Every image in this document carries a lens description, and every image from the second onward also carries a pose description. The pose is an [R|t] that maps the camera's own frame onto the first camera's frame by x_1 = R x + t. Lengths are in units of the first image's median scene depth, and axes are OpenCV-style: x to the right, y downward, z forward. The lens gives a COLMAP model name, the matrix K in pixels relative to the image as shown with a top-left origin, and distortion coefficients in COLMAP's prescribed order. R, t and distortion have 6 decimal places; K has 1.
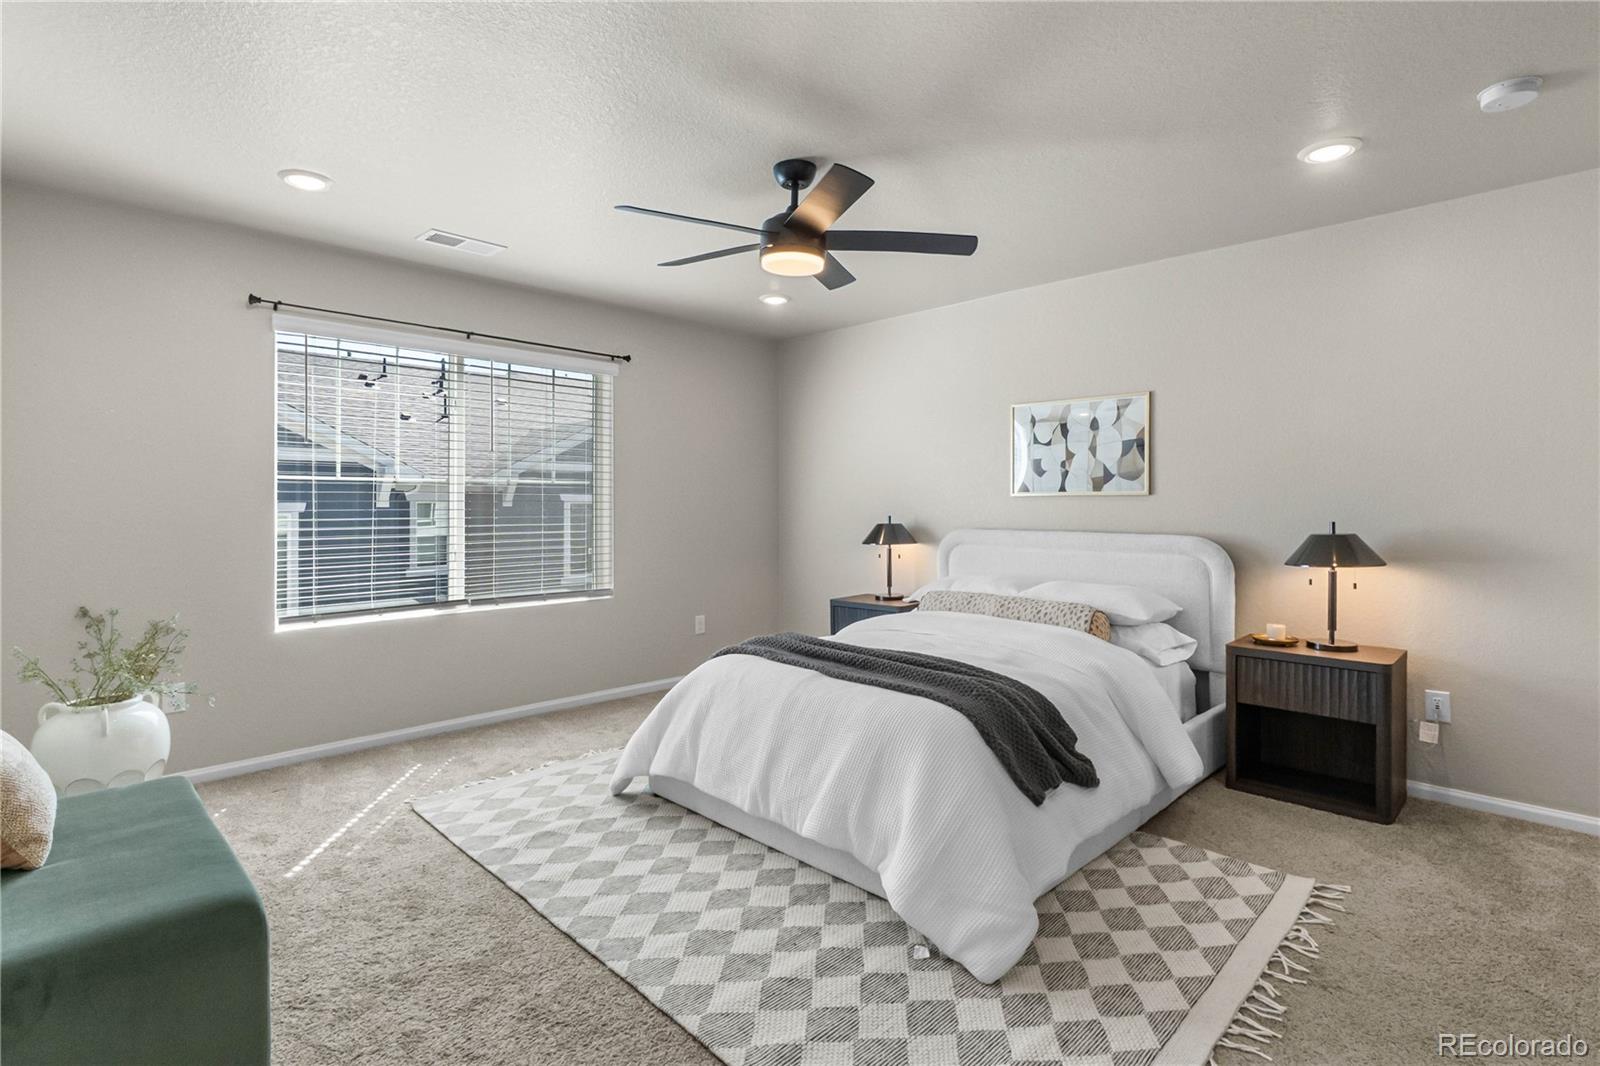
lens RADIAL K [[786.1, 0, 832.2], [0, 786.1, 486.6], [0, 0, 1]] dist [-0.006141, -0.000109]
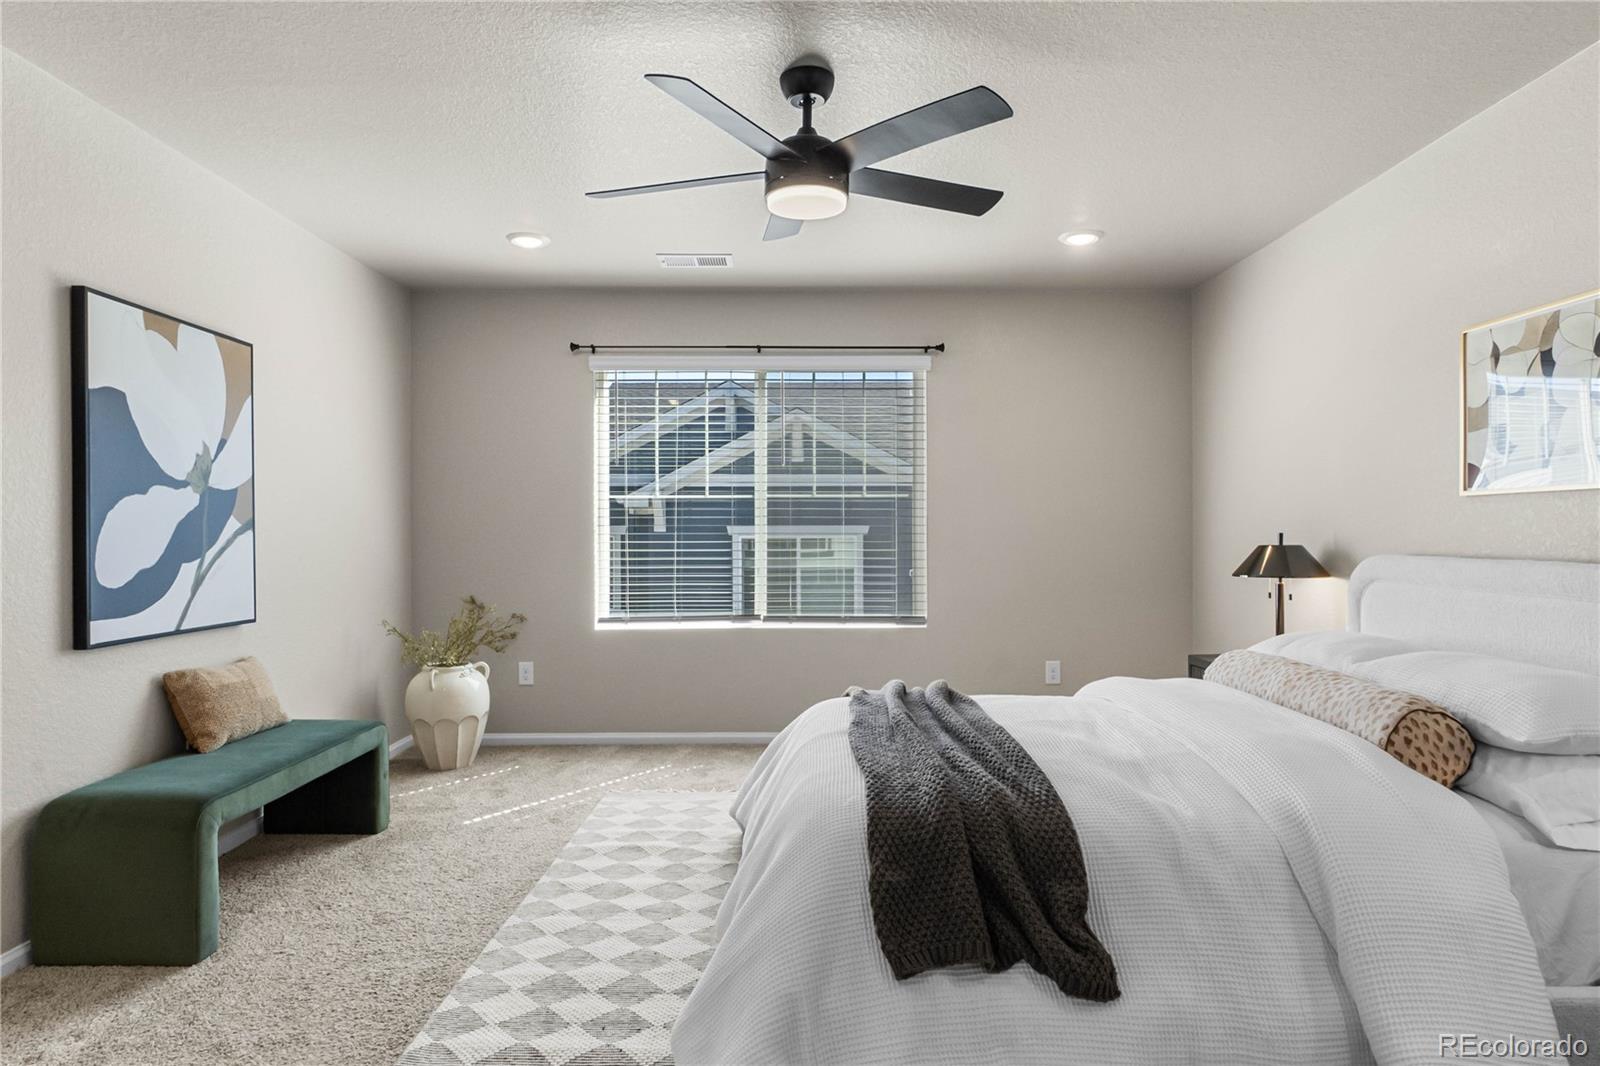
lens RADIAL K [[899.7, 0, 780.9], [0, 899.7, 528.5], [0, 0, 1]] dist [-0.006378, -0.001884]
pose [[0.687357, -0.003392, -0.726312, 0.551064], [0.017699, 0.999770, 0.012081, 0.029353], [0.726104, -0.021159, 0.687259, 0.345792]]
